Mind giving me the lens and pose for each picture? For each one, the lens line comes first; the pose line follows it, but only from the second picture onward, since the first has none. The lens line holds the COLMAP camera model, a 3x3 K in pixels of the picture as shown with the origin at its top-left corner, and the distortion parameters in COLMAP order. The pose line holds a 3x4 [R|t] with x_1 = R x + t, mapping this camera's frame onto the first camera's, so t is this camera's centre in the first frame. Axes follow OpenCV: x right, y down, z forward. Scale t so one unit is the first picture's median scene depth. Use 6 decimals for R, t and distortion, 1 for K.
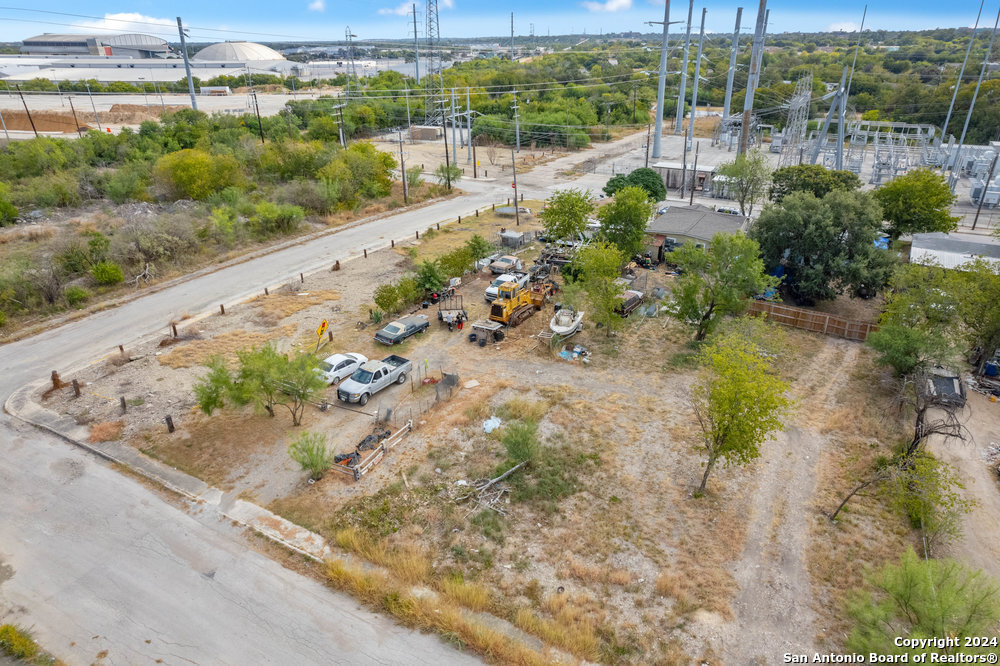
lens RADIAL K [[636.6, 0, 504.2], [0, 636.6, 335.3], [0, 0, 1]] dist [-0.072530, 0.062375]
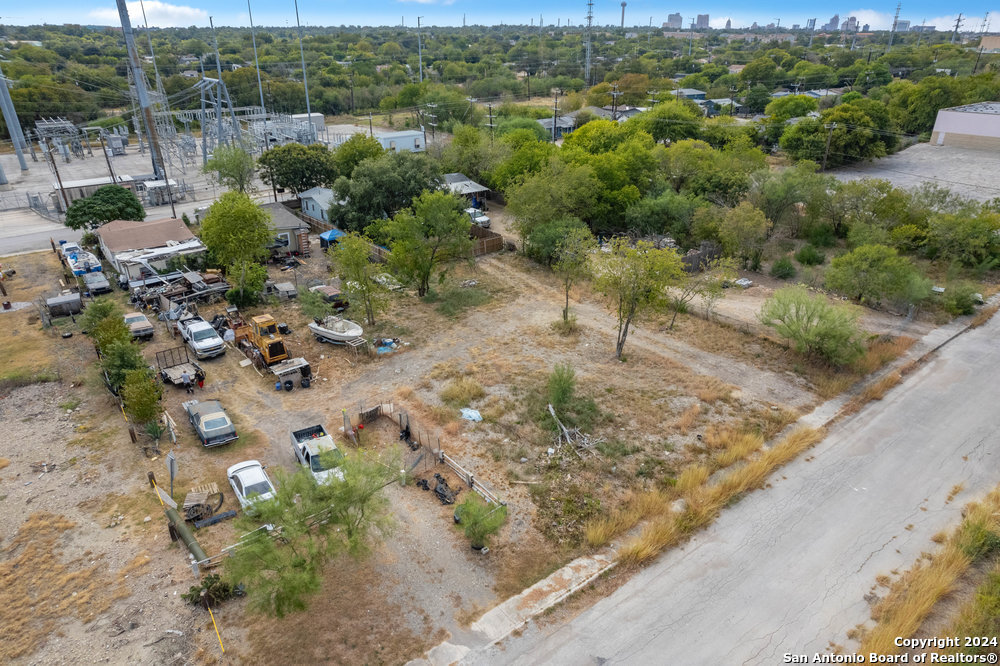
lens RADIAL K [[636.6, 0, 504.2], [0, 636.6, 335.3], [0, 0, 1]] dist [-0.072530, 0.062375]
pose [[0.405629, -0.393660, 0.824923, -0.878537], [0.389794, 0.890824, 0.233440, -0.204651], [-0.826756, 0.226860, 0.514790, 0.496918]]
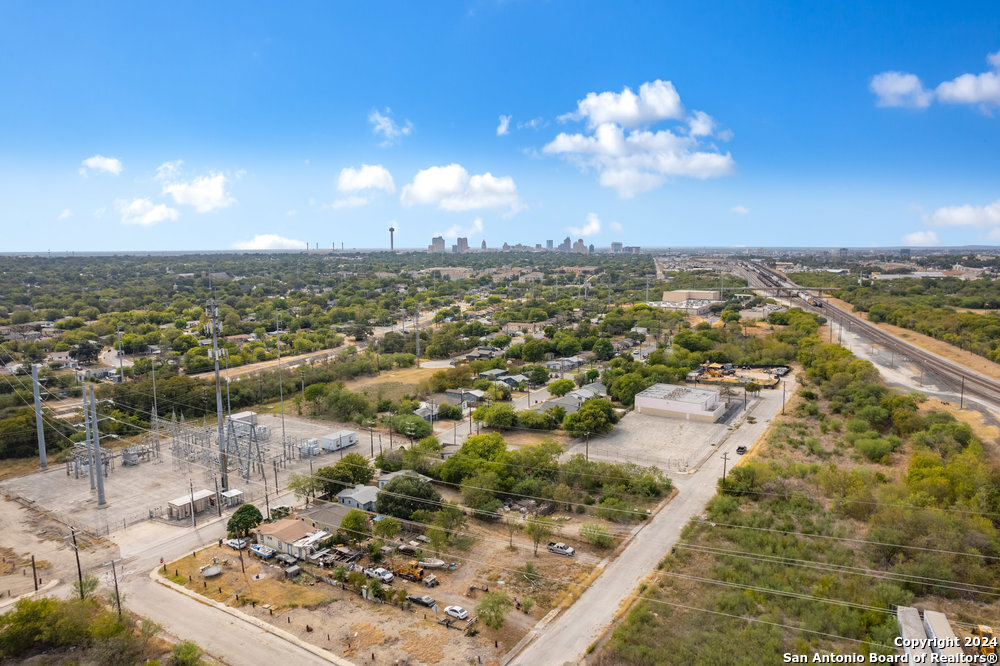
lens RADIAL K [[636.6, 0, 504.2], [0, 636.6, 335.3], [0, 0, 1]] dist [-0.072530, 0.062375]
pose [[0.073211, -0.130579, 0.988731, -3.312524], [0.429427, 0.898909, 0.086920, -1.373138], [-0.900129, 0.418224, 0.121884, 0.144195]]
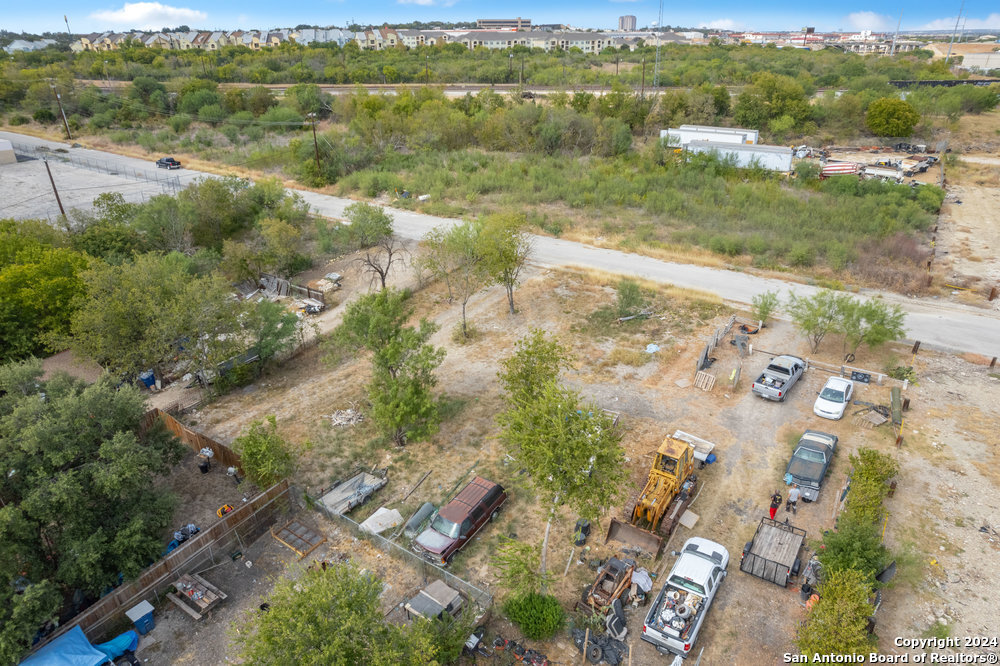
lens RADIAL K [[636.6, 0, 504.2], [0, 636.6, 335.3], [0, 0, 1]] dist [-0.072530, 0.062375]
pose [[-0.995823, -0.025174, 0.087766, 0.185848], [0.052536, 0.628196, 0.776280, -0.980428], [-0.074677, 0.777648, -0.624249, 2.053809]]
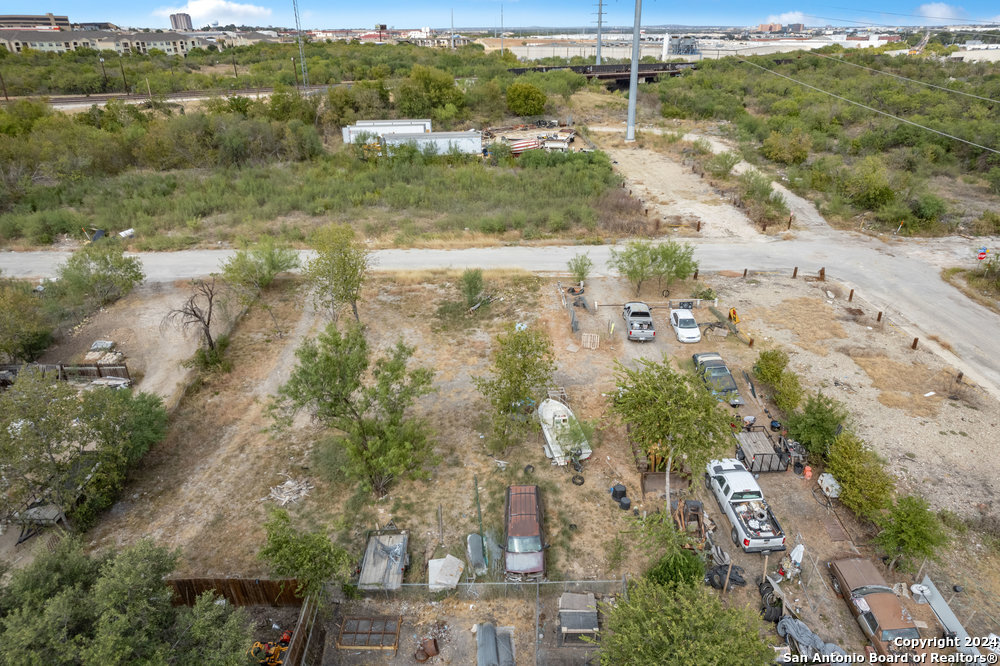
lens RADIAL K [[636.6, 0, 504.2], [0, 636.6, 335.3], [0, 0, 1]] dist [-0.072530, 0.062375]
pose [[-0.868337, 0.229696, -0.439579, 0.677042], [-0.201242, 0.646888, 0.735552, -0.921333], [0.453312, 0.727169, -0.515493, 1.932300]]
